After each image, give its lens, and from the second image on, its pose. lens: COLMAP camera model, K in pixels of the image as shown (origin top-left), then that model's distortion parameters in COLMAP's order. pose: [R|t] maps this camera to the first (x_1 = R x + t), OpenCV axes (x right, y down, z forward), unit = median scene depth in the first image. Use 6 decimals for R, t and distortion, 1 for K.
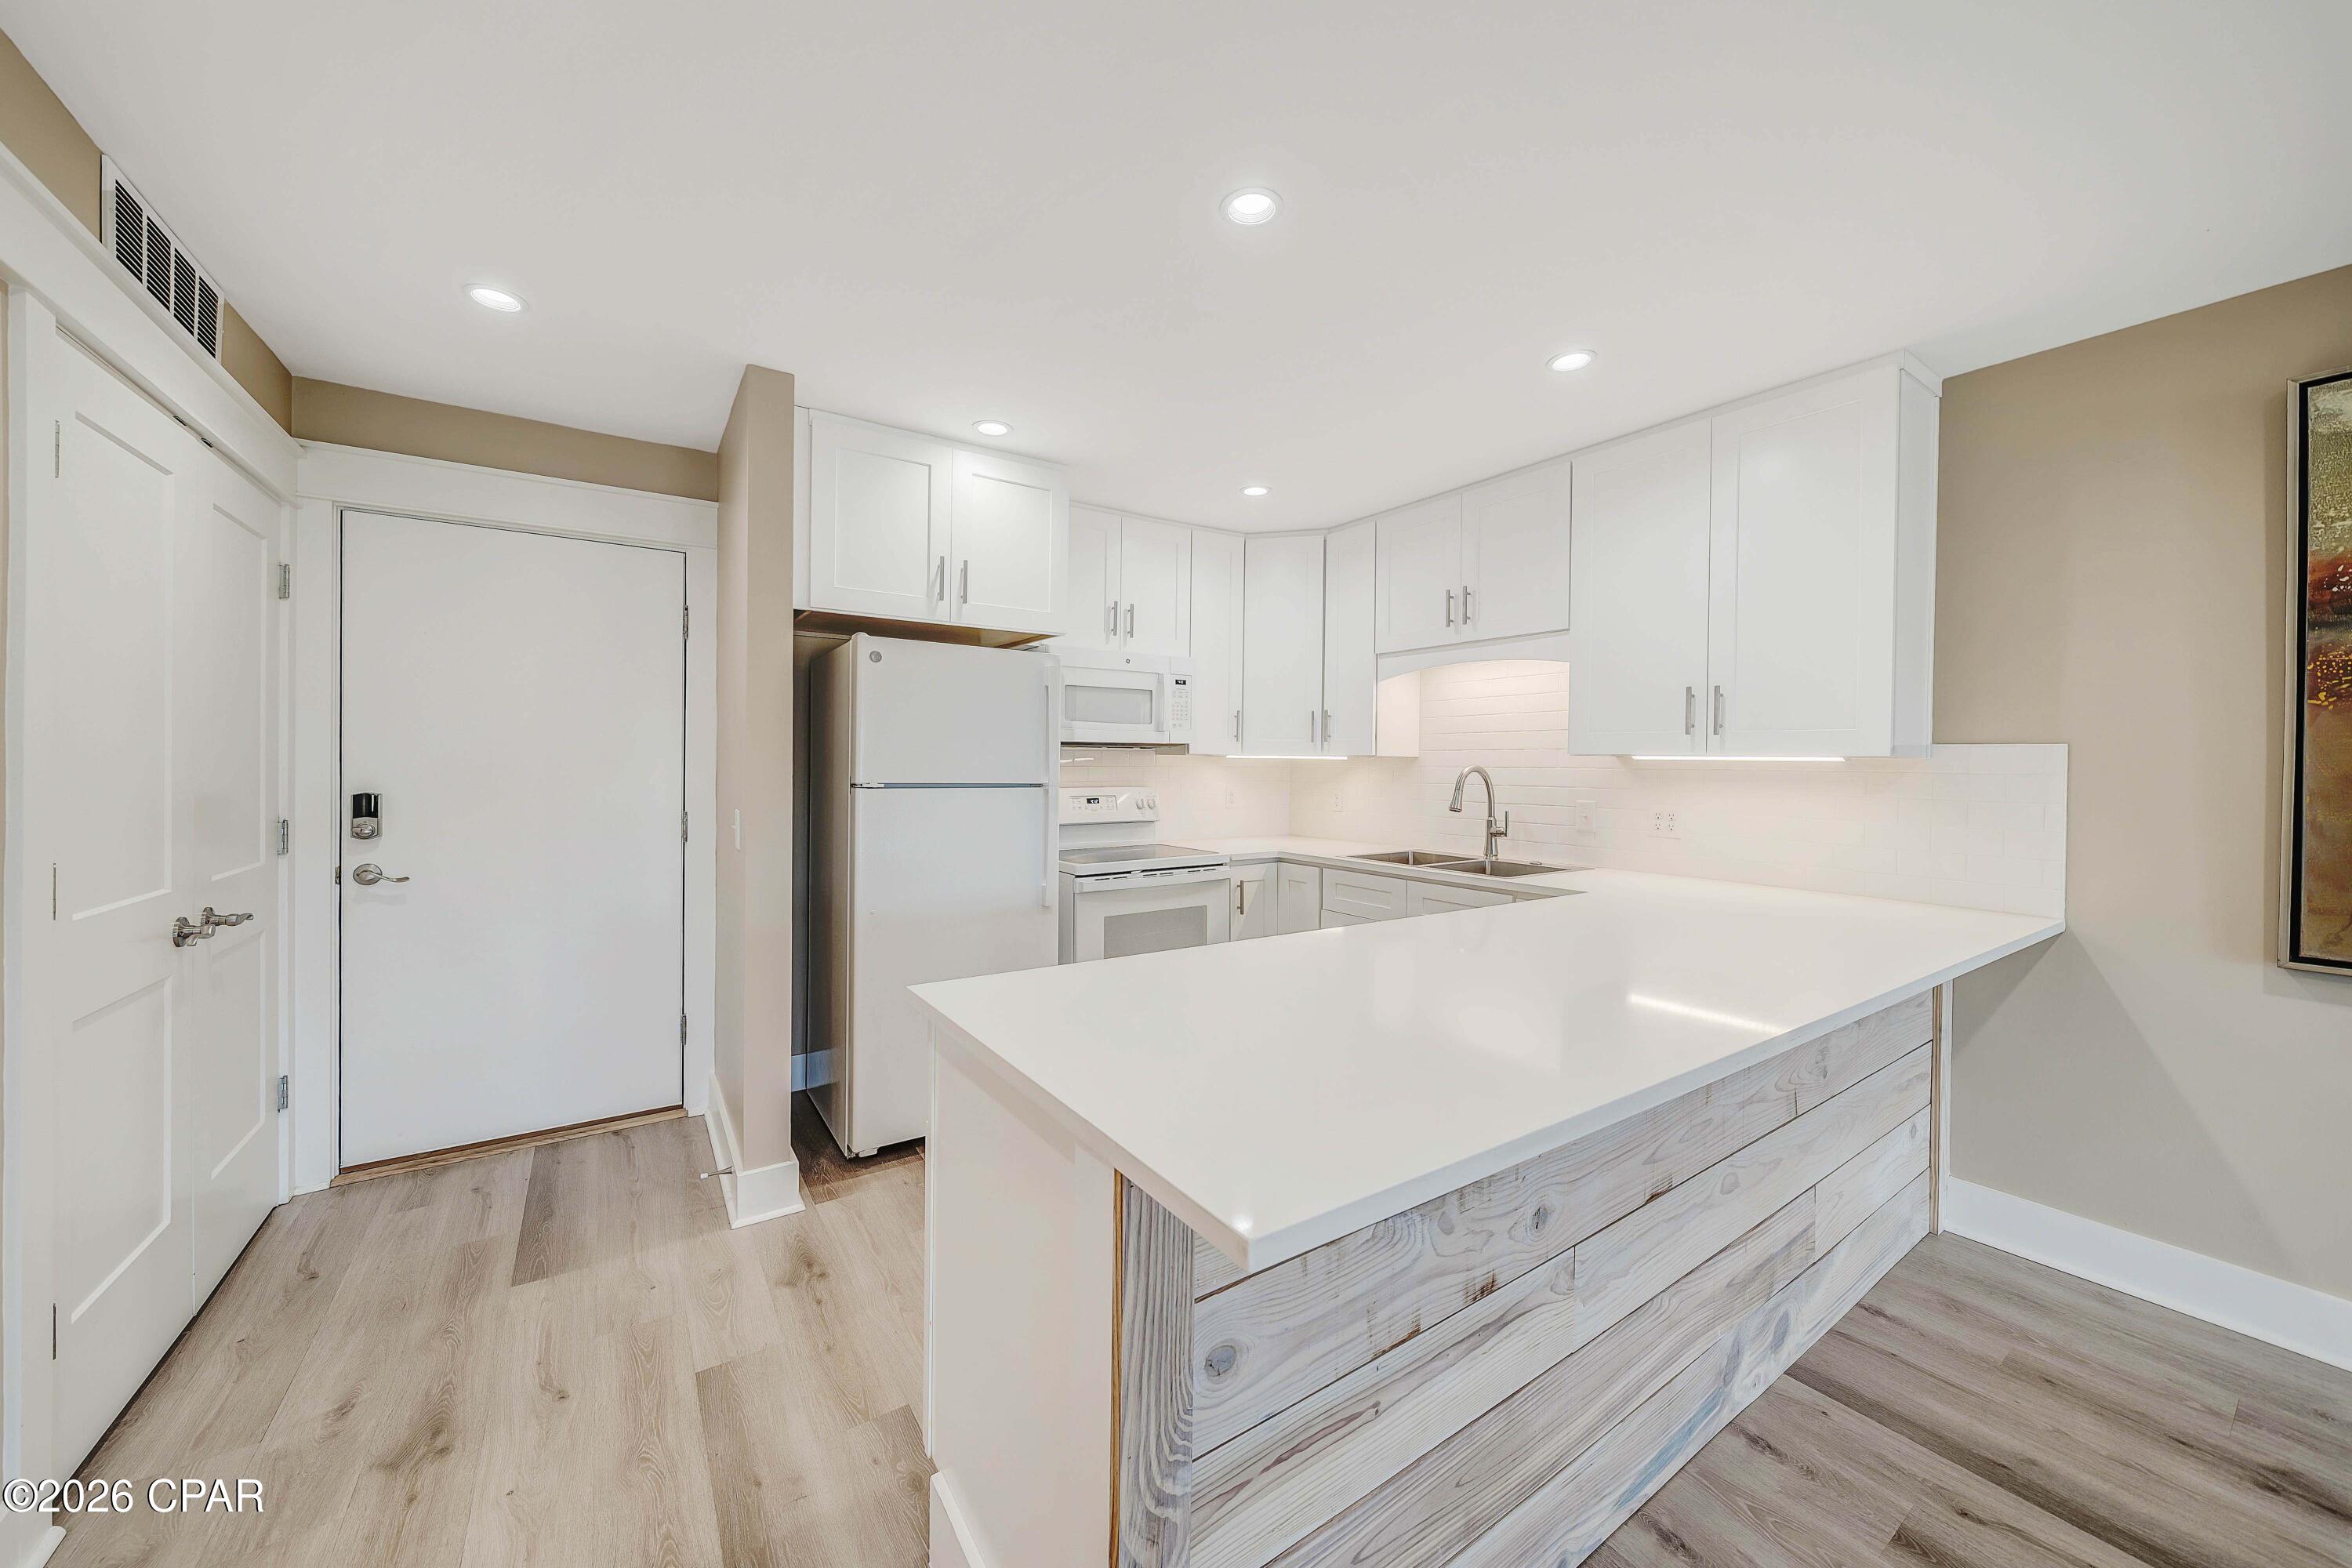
lens RADIAL K [[833.5, 0, 1168.1], [0, 833.5, 780.0], [0, 0, 1]] dist [0.000610, -0.000136]
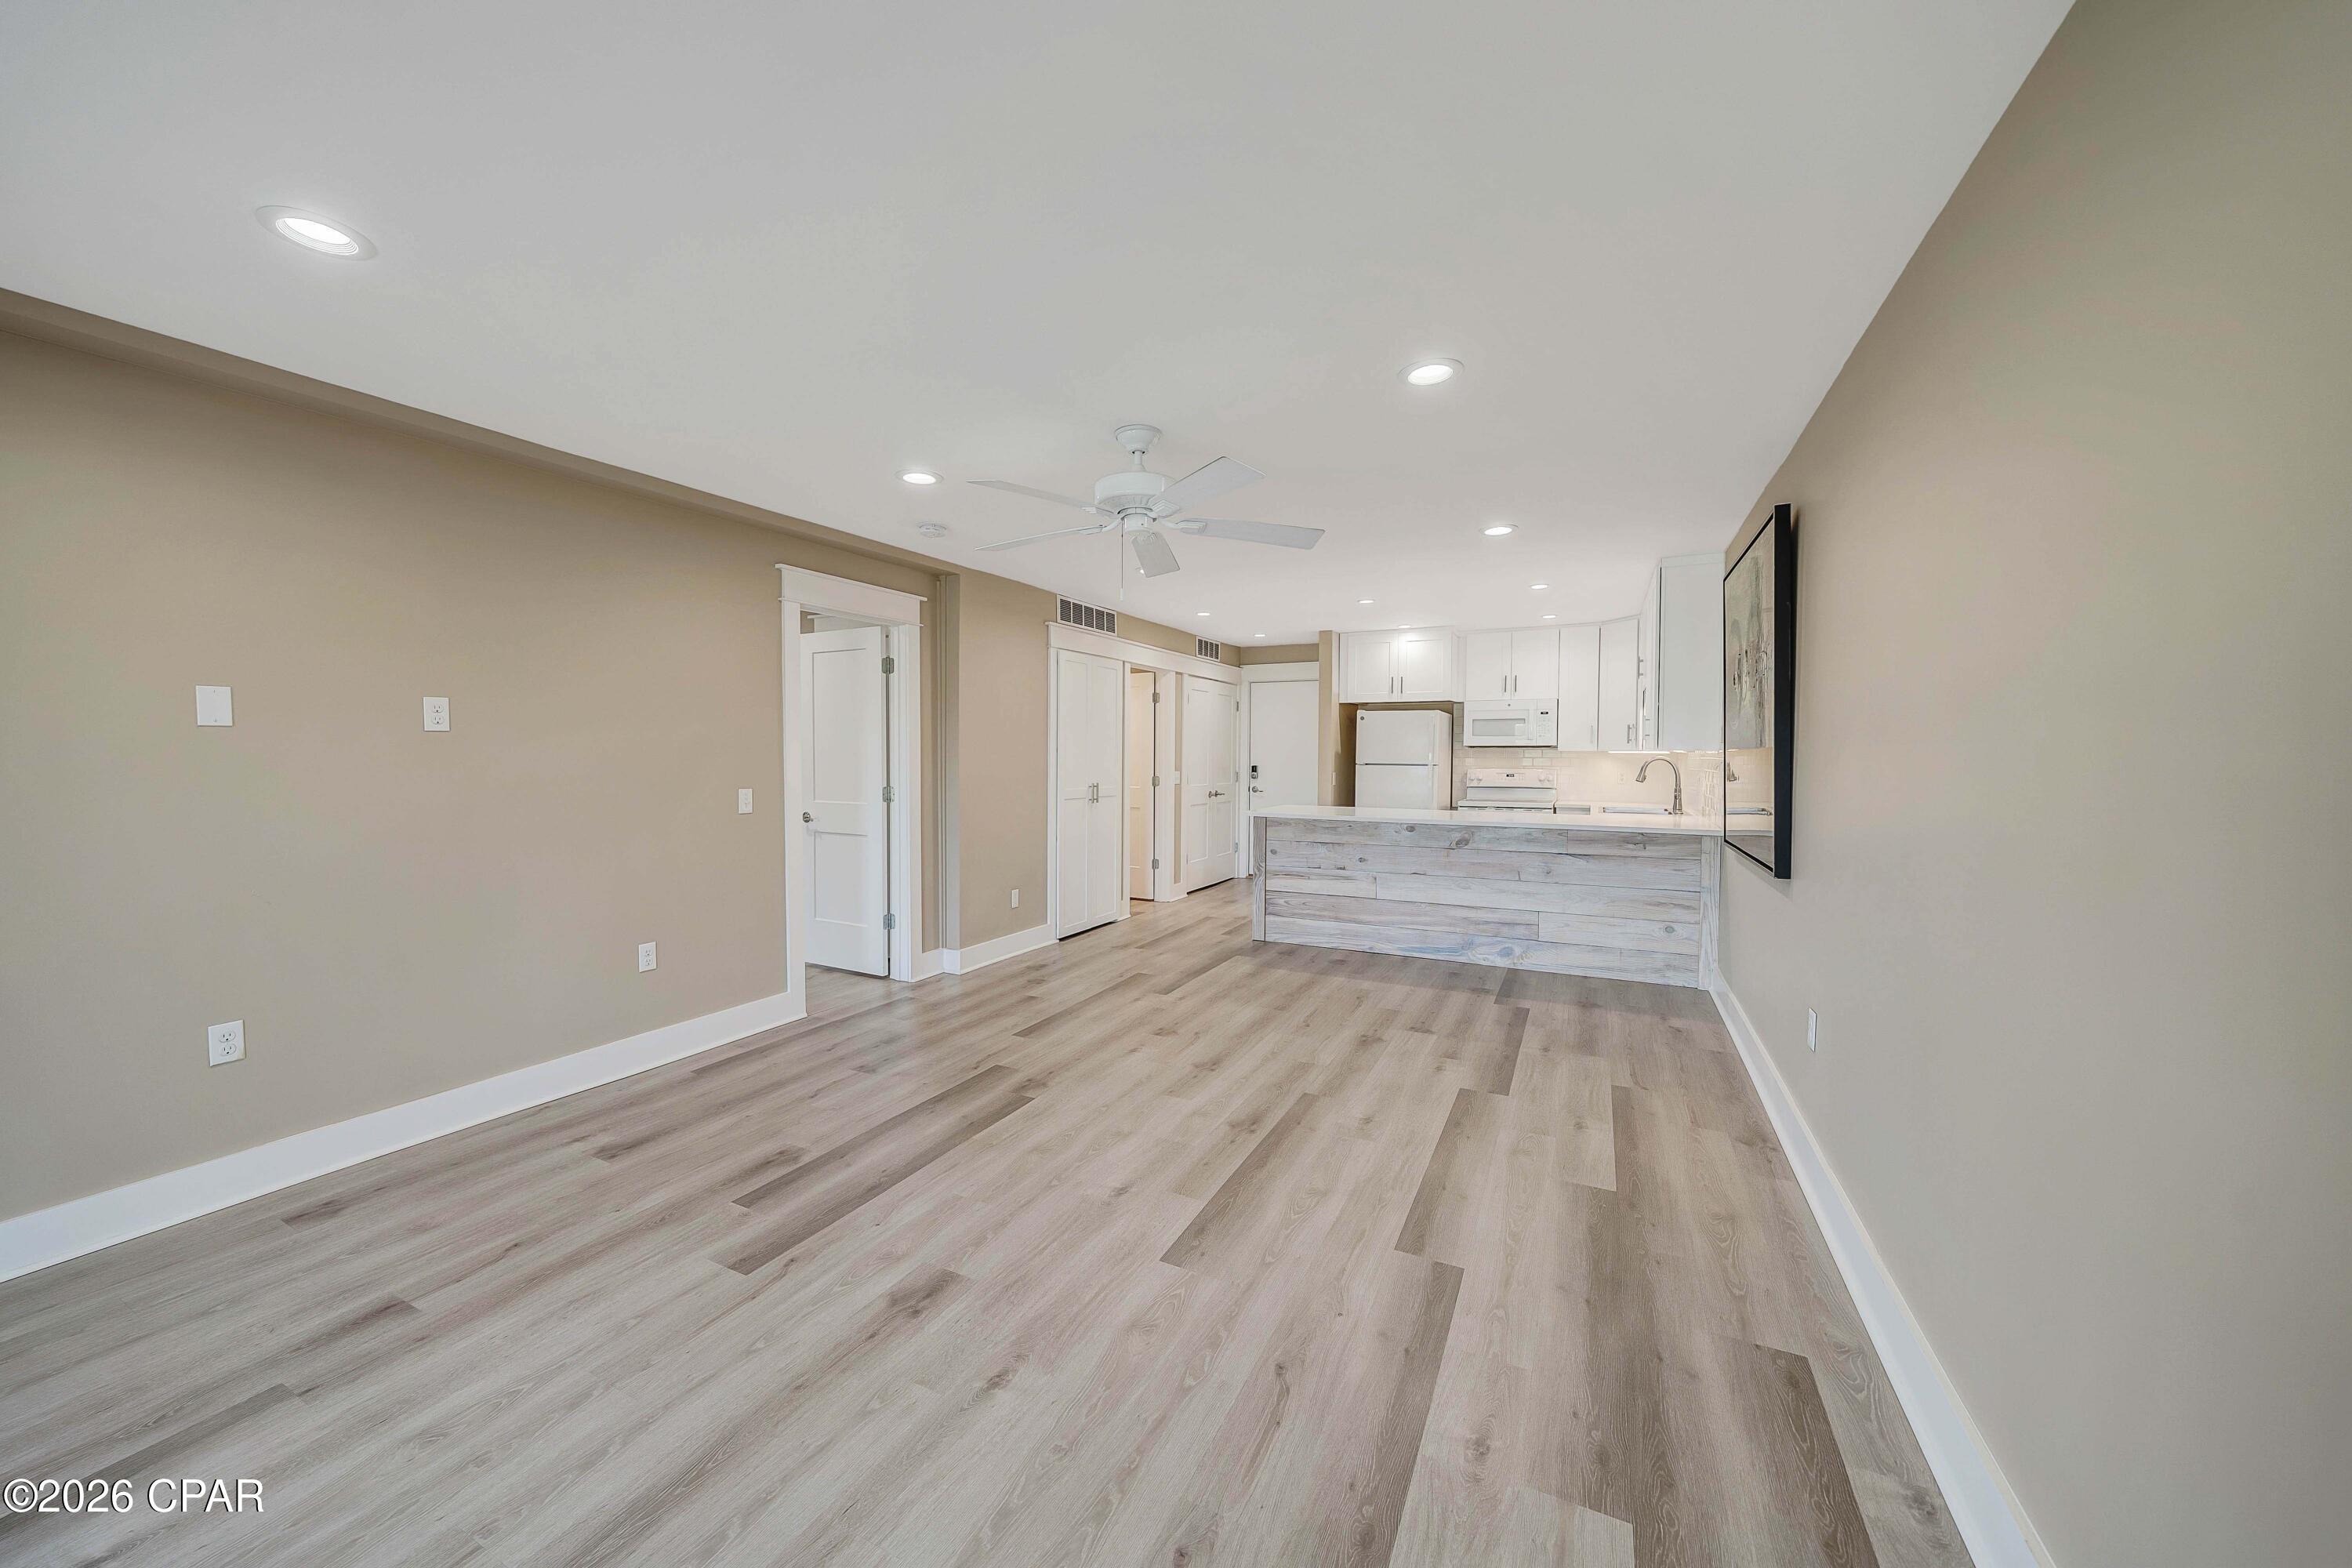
lens RADIAL K [[846.4, 0, 1156.6], [0, 846.4, 780.3], [0, 0, 1]] dist [-0.002587, -0.000129]
pose [[0.478851, 0.021016, -0.877645, 1.412196], [-0.018812, 0.999730, 0.013675, 0.028266], [0.877695, 0.009962, 0.479117, -0.759629]]
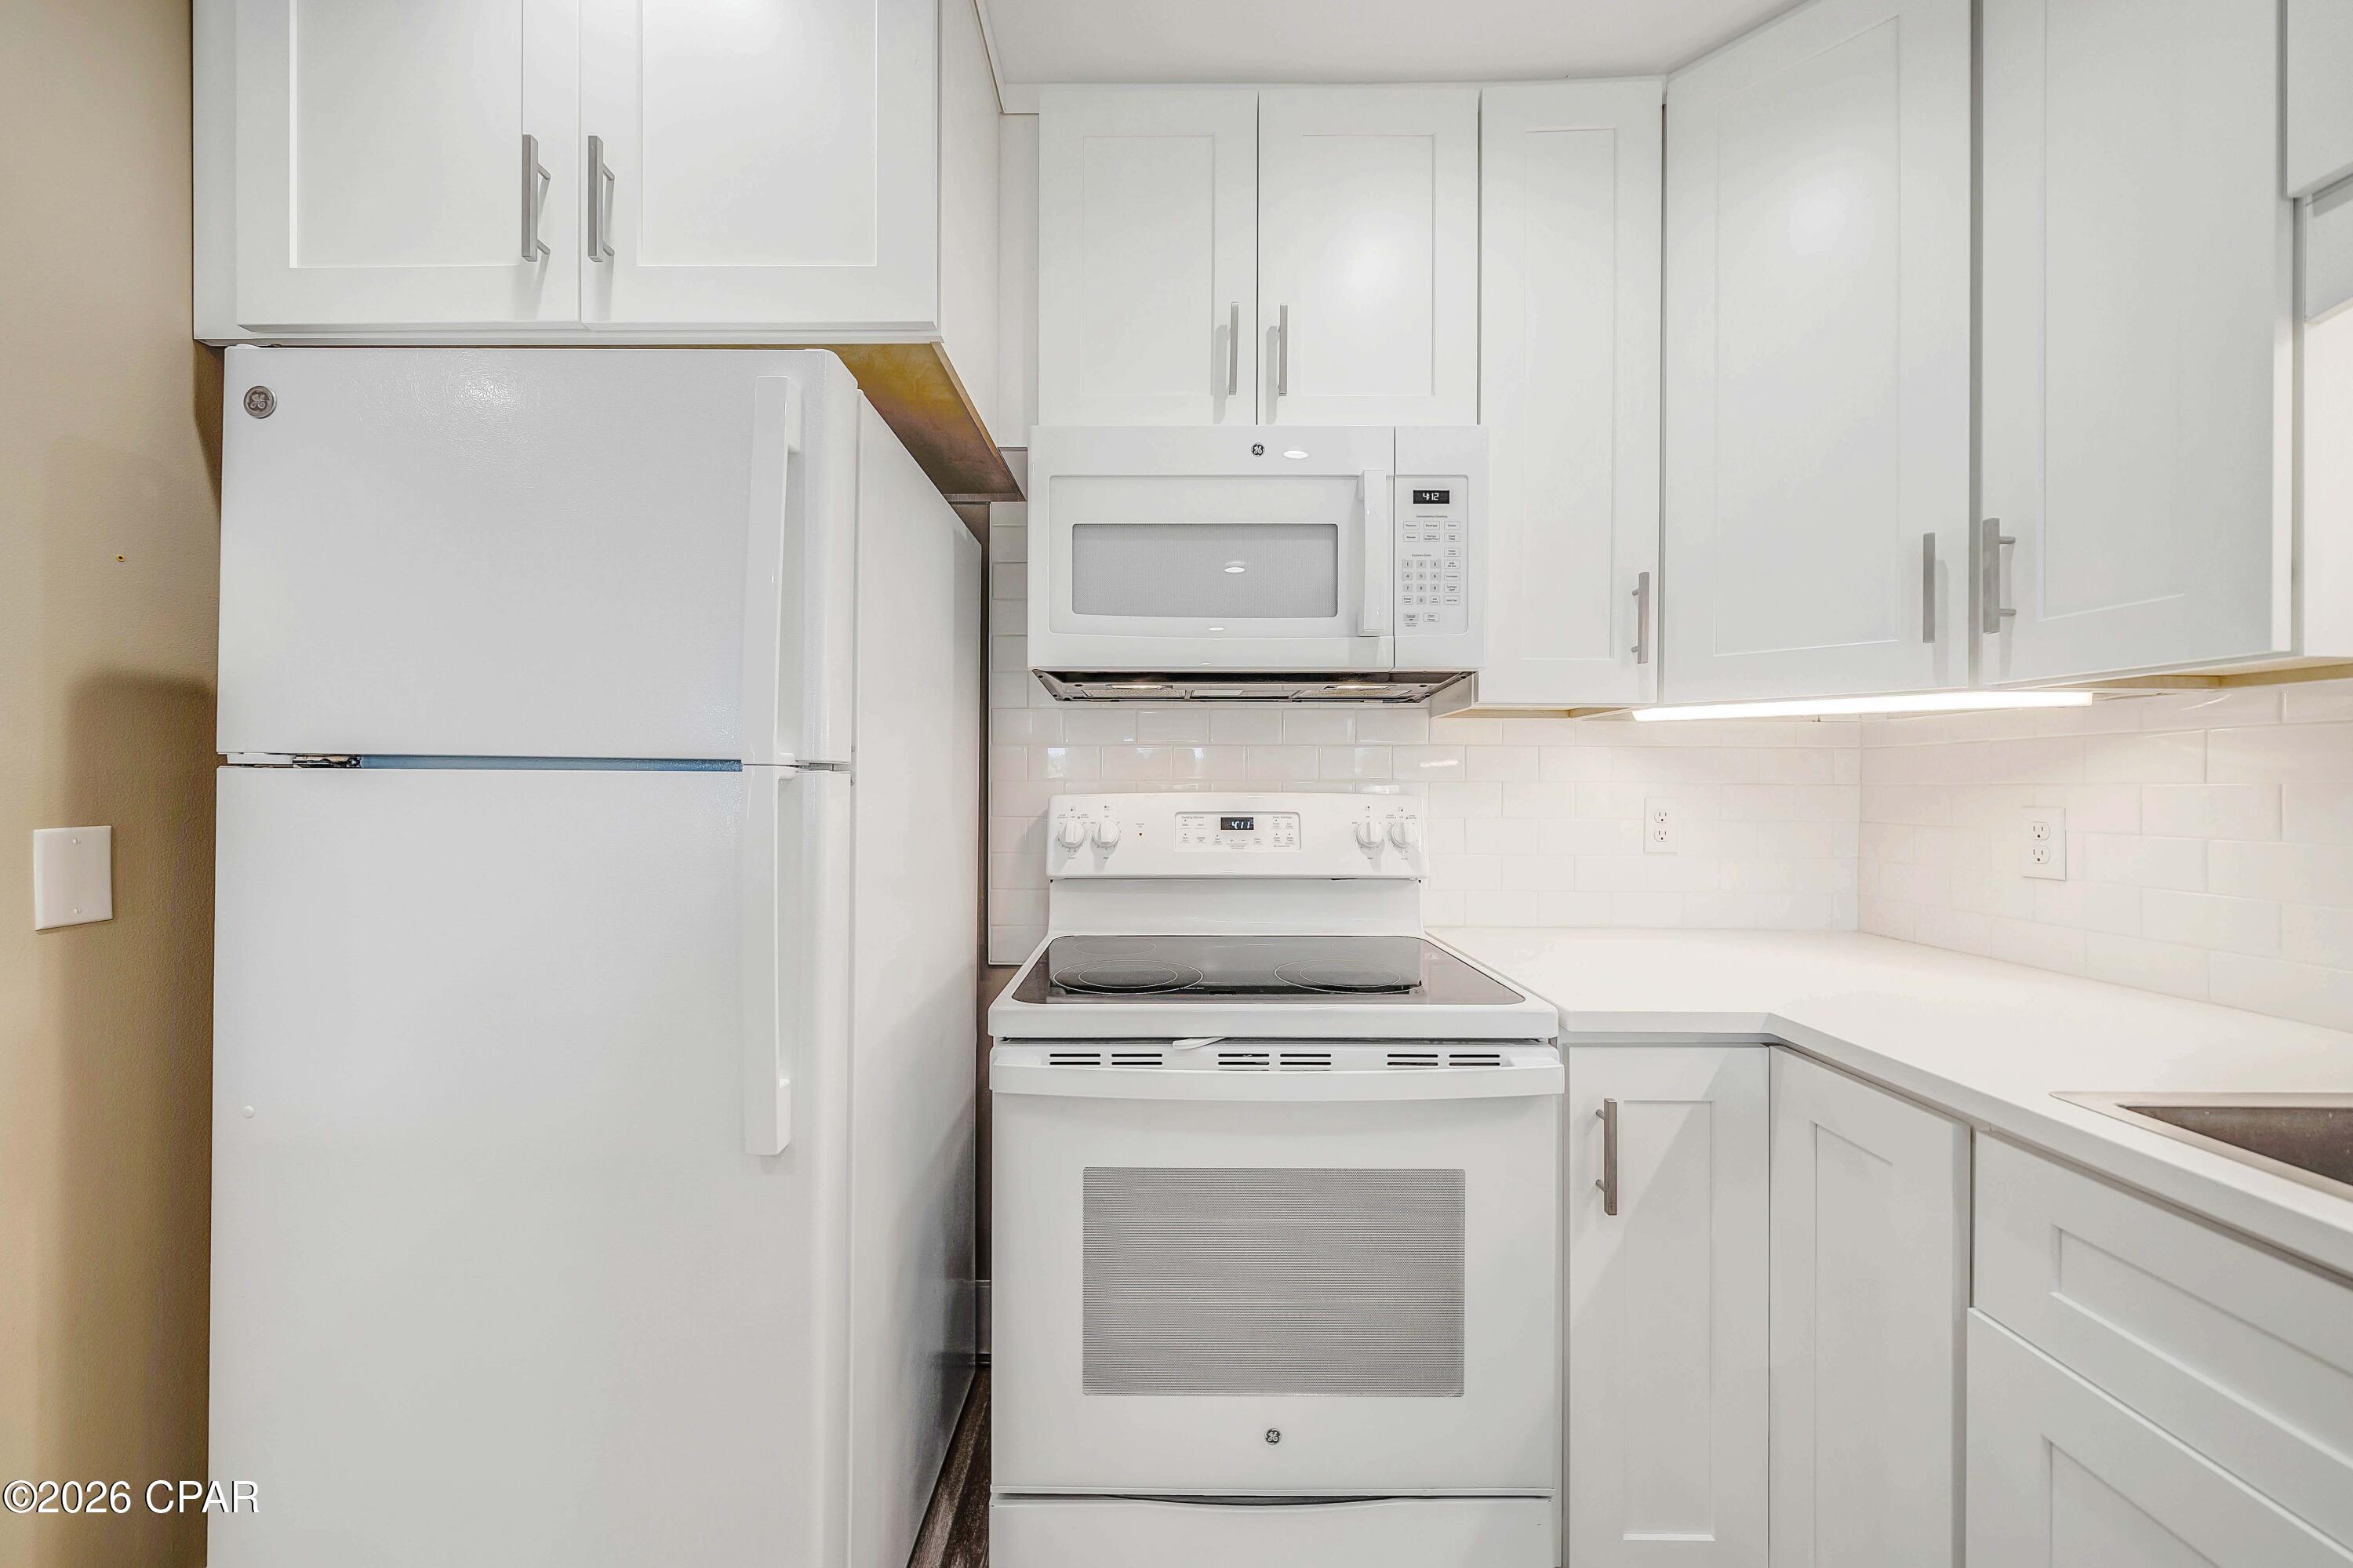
lens RADIAL K [[841.4, 0, 1163.9], [0, 841.4, 793.6], [0, 0, 1]] dist [-0.001879, -0.000171]
pose [[0.827973, 0.003580, -0.560757, 0.135224], [-0.010897, 0.999894, -0.009707, 0.015742], [0.560662, 0.014148, 0.827924, 0.705646]]
